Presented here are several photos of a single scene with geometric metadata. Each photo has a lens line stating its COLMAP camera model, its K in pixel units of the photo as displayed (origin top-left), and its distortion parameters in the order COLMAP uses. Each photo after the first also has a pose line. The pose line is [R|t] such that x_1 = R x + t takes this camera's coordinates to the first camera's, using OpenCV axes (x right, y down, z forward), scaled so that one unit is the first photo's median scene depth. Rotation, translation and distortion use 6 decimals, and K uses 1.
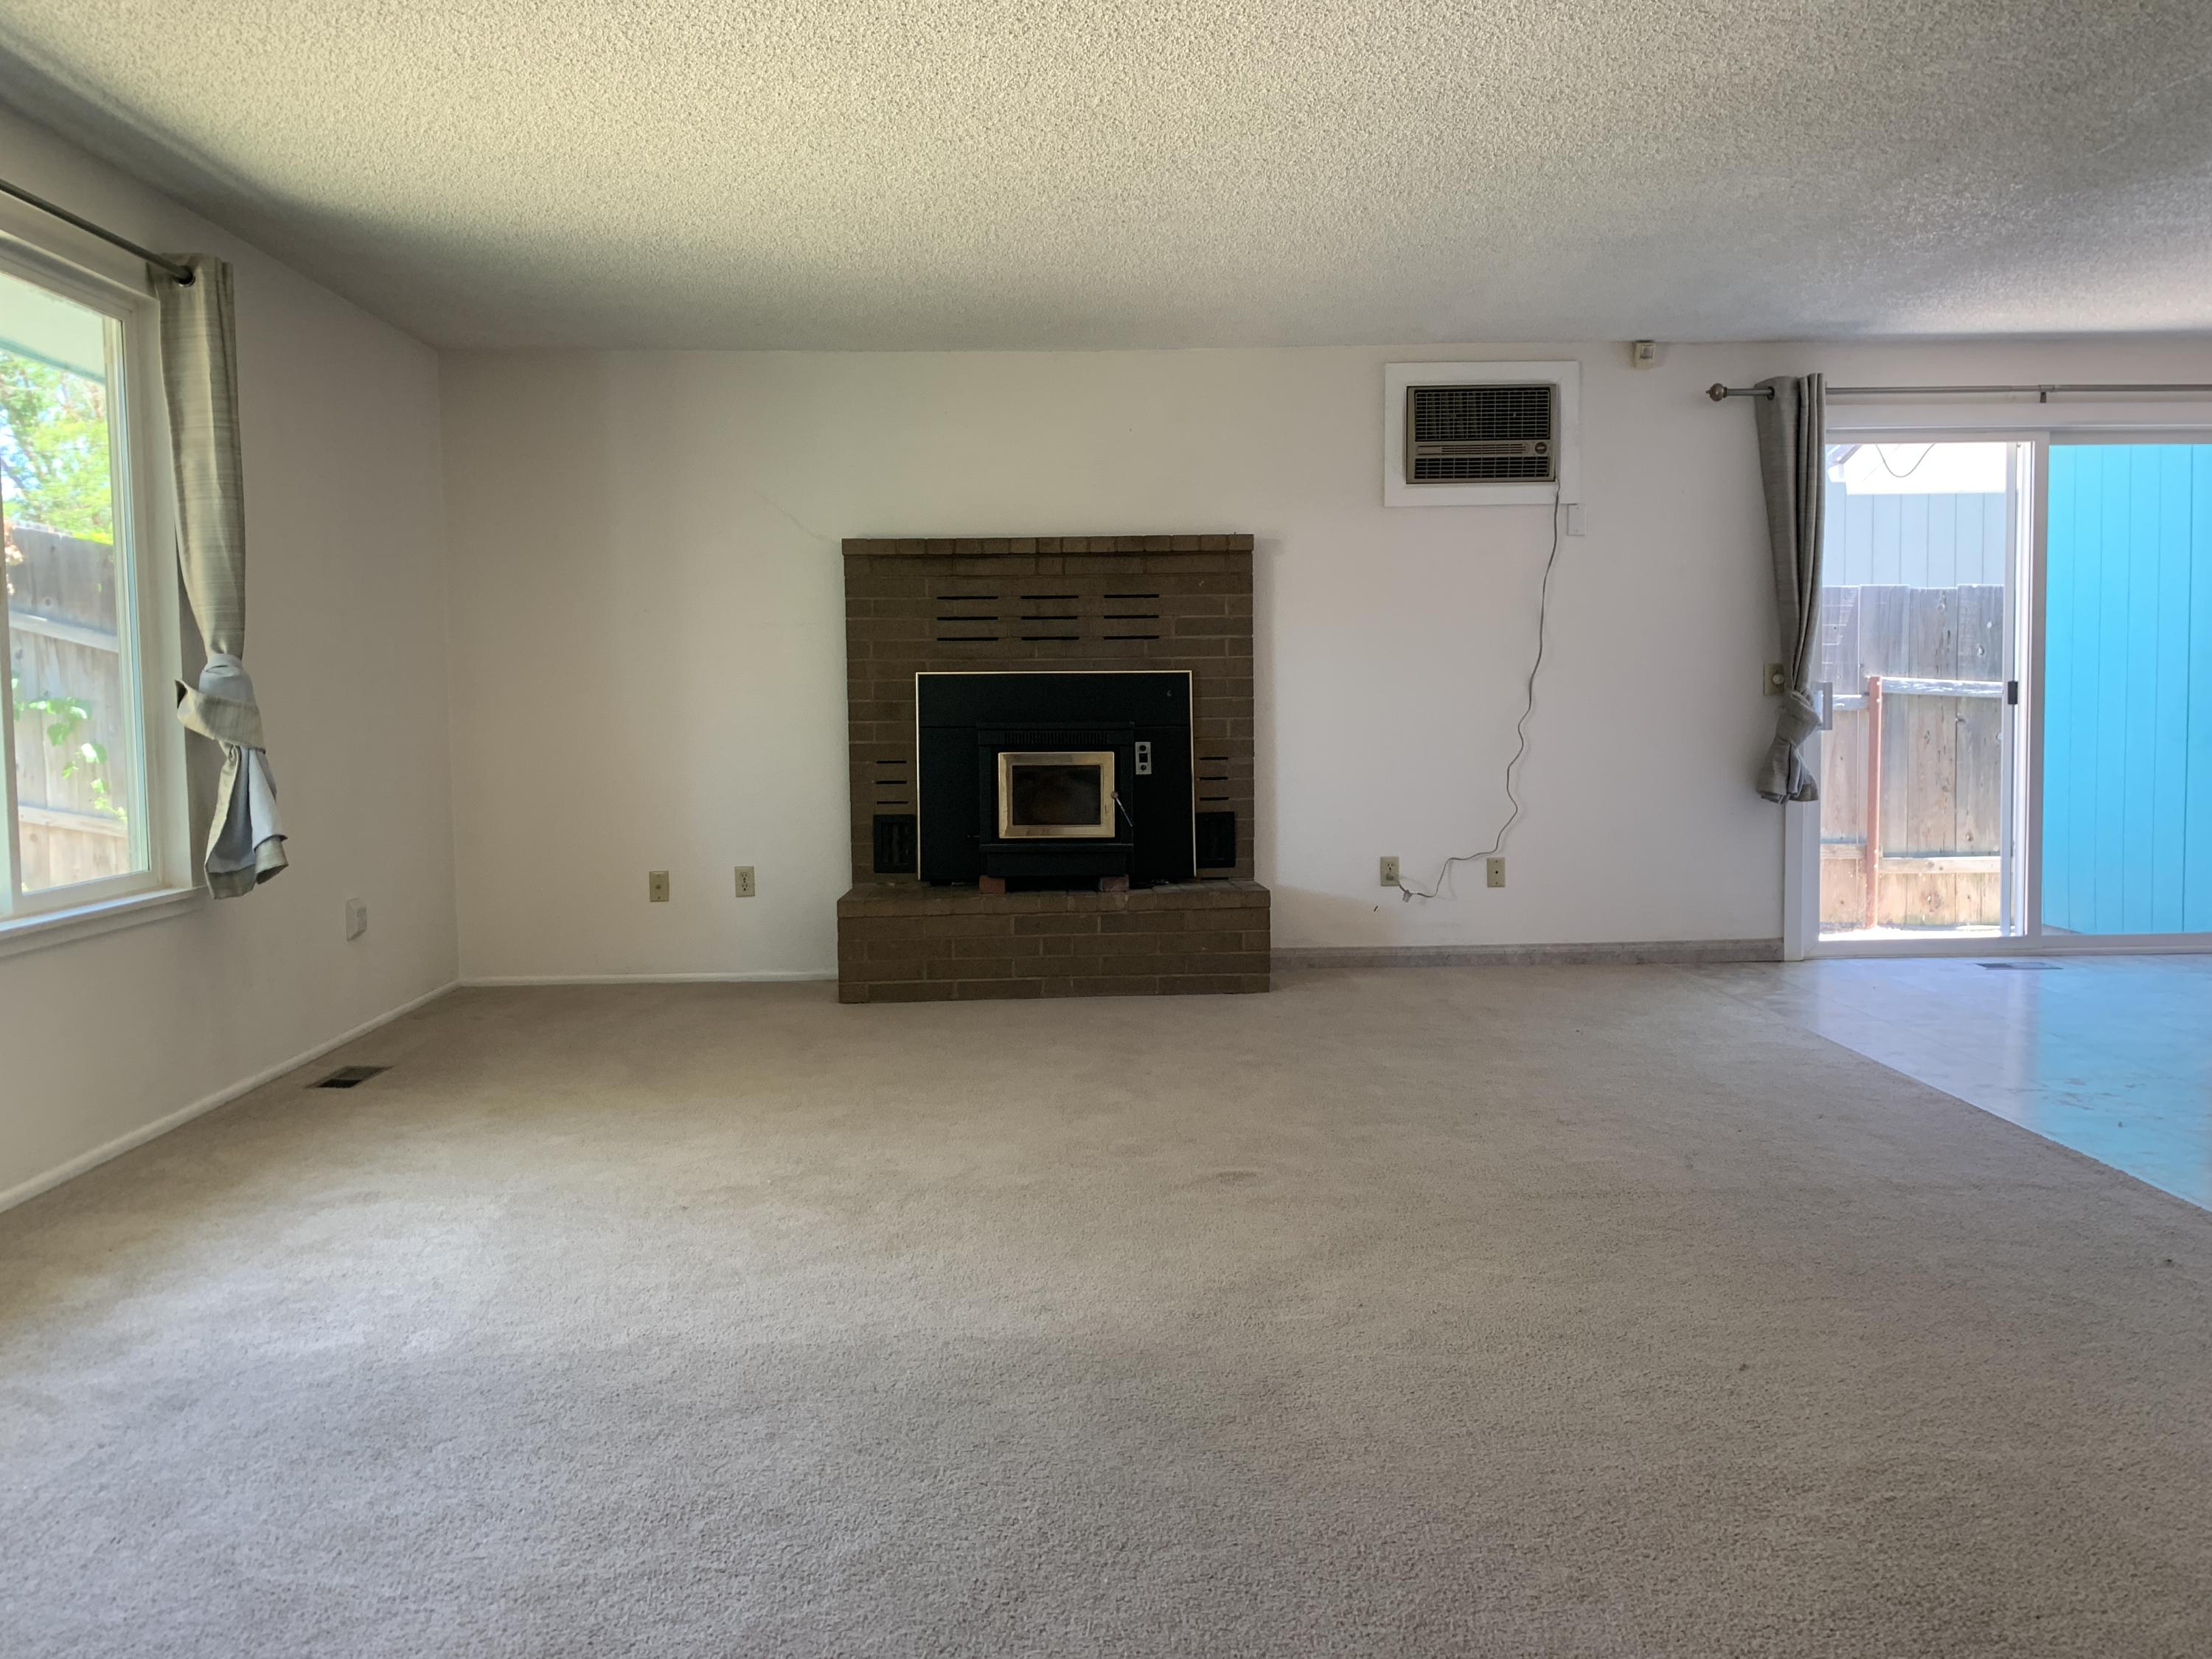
lens RADIAL K [[1710.8, 0, 1106.5], [0, 1710.8, 831.5], [0, 0, 1]] dist [0.039198, -0.023365]
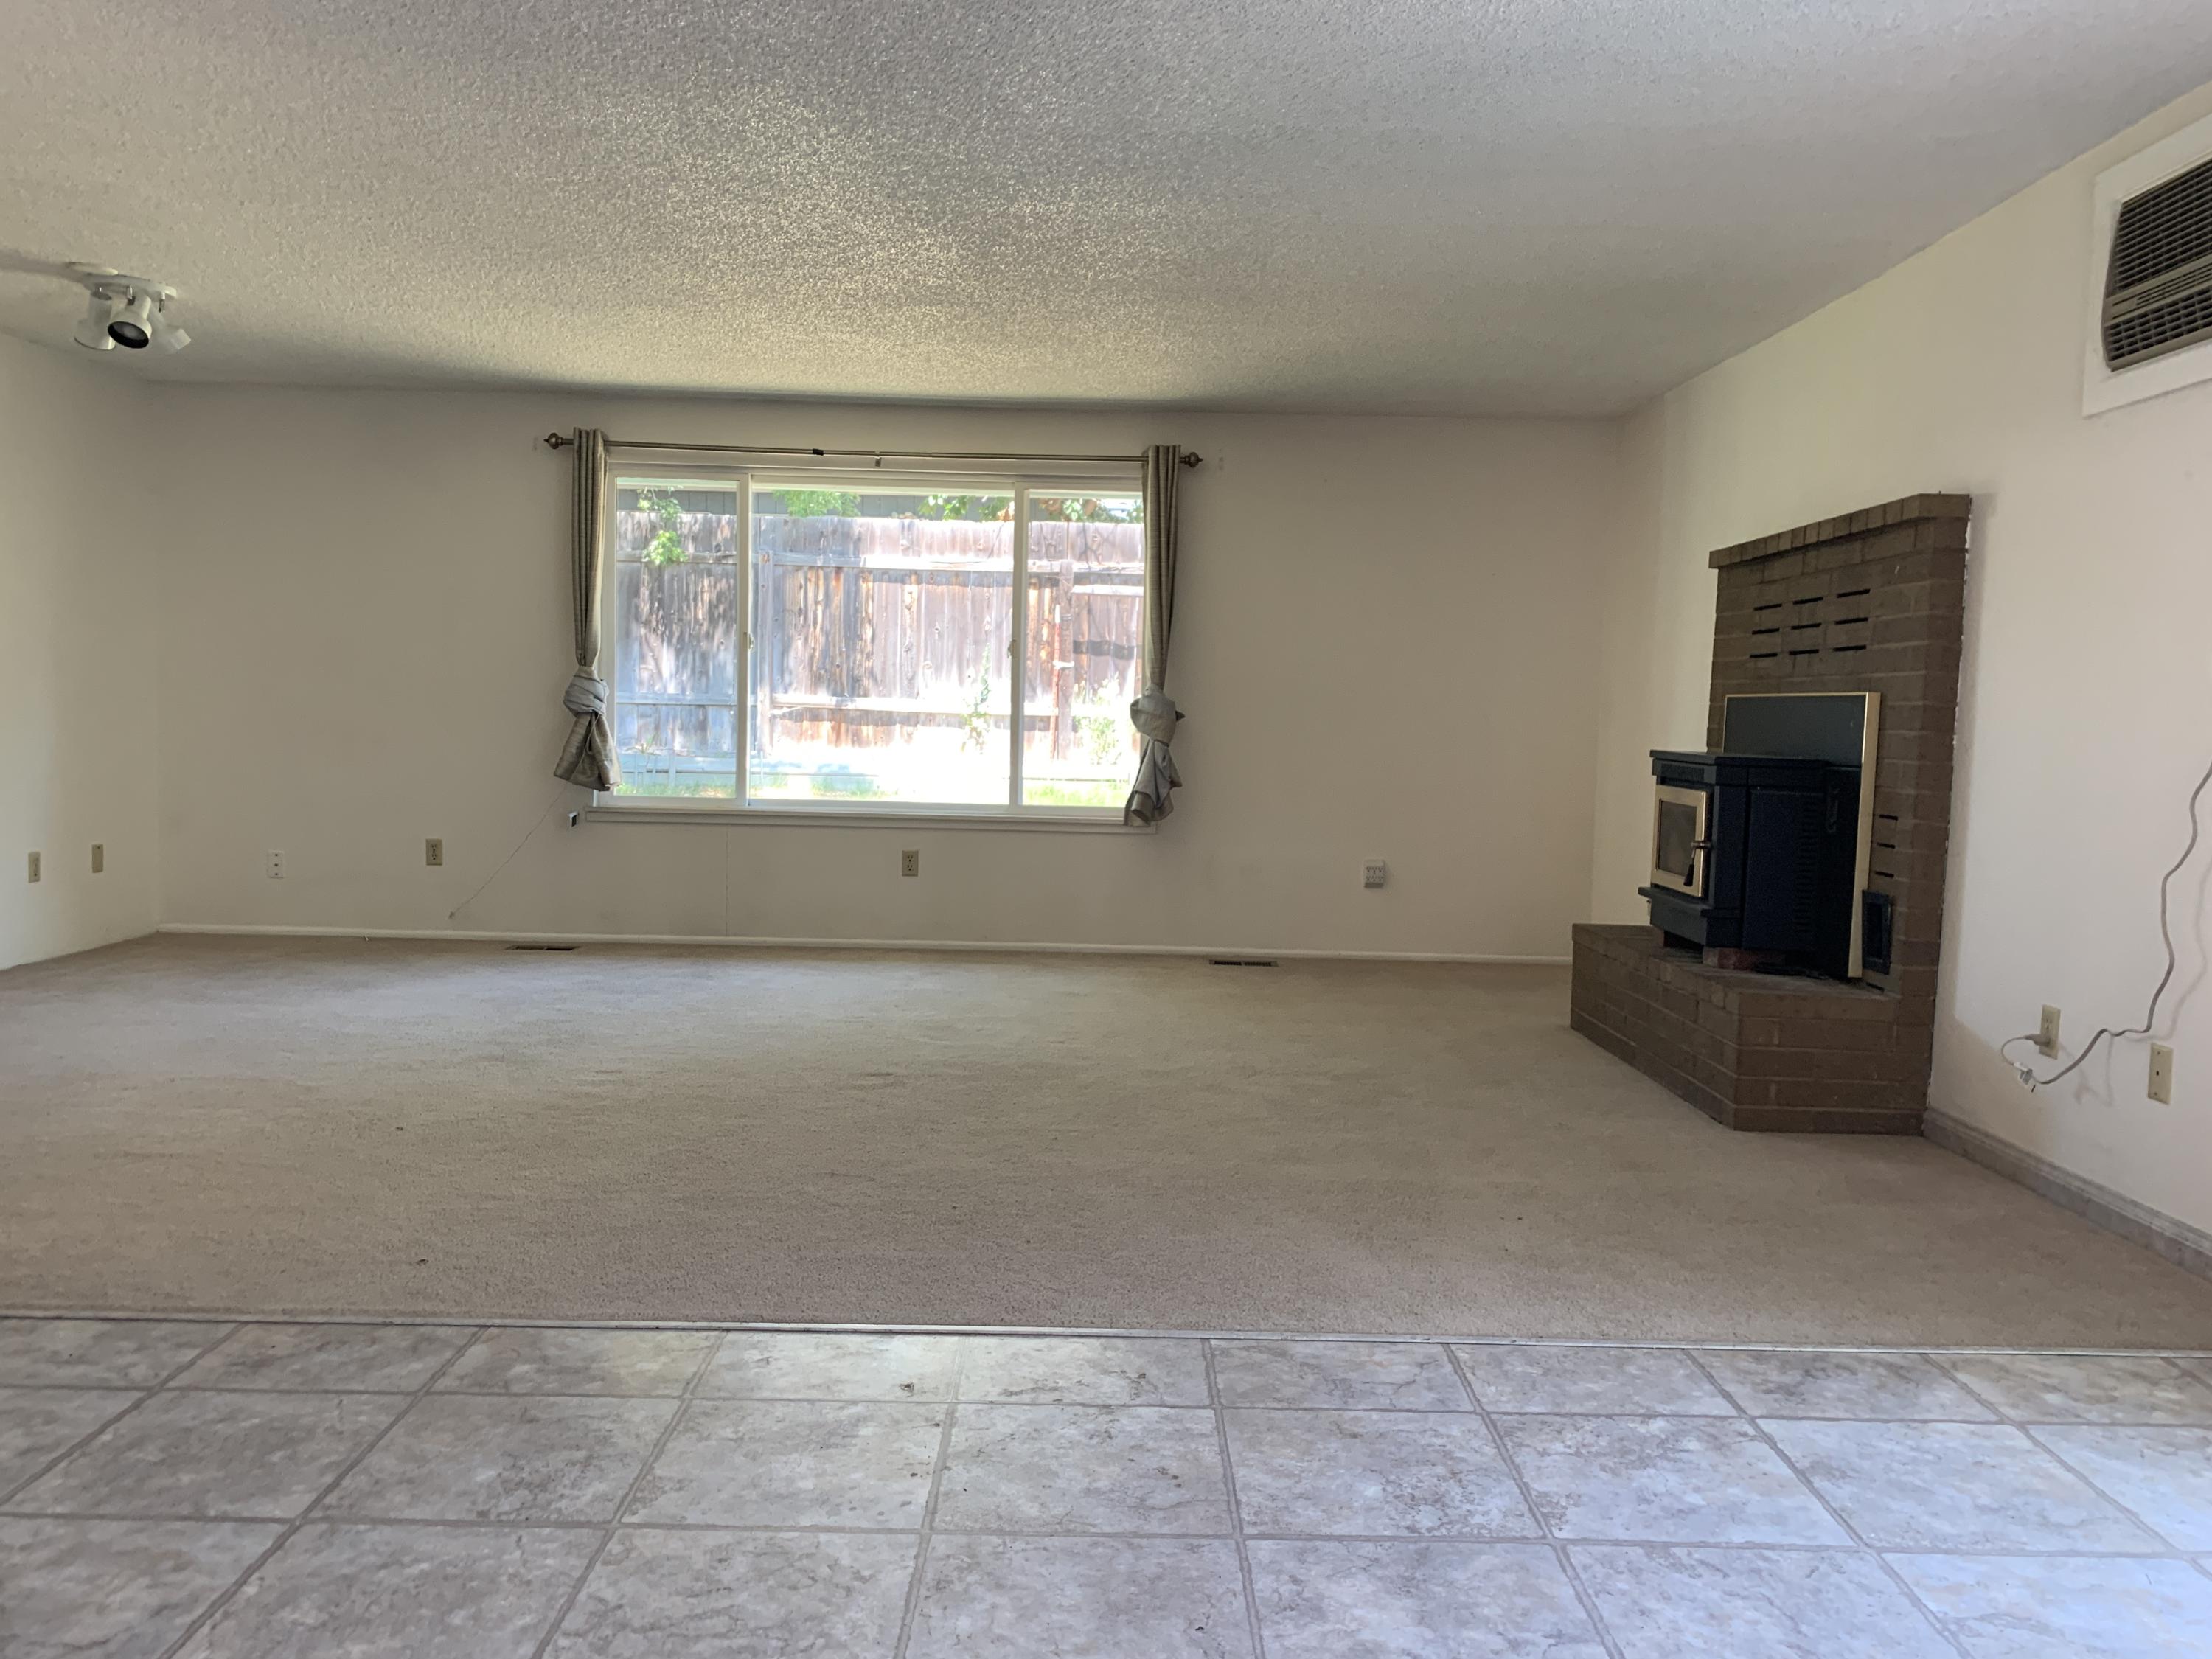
lens RADIAL K [[1710.8, 0, 1110.6], [0, 1710.8, 834.0], [0, 0, 1]] dist [0.039198, -0.023365]
pose [[-0.016134, 0.081984, -0.996503, 0.776970], [-0.094115, 0.992083, 0.083144, -0.064863], [0.995431, 0.095128, -0.008291, 0.689675]]
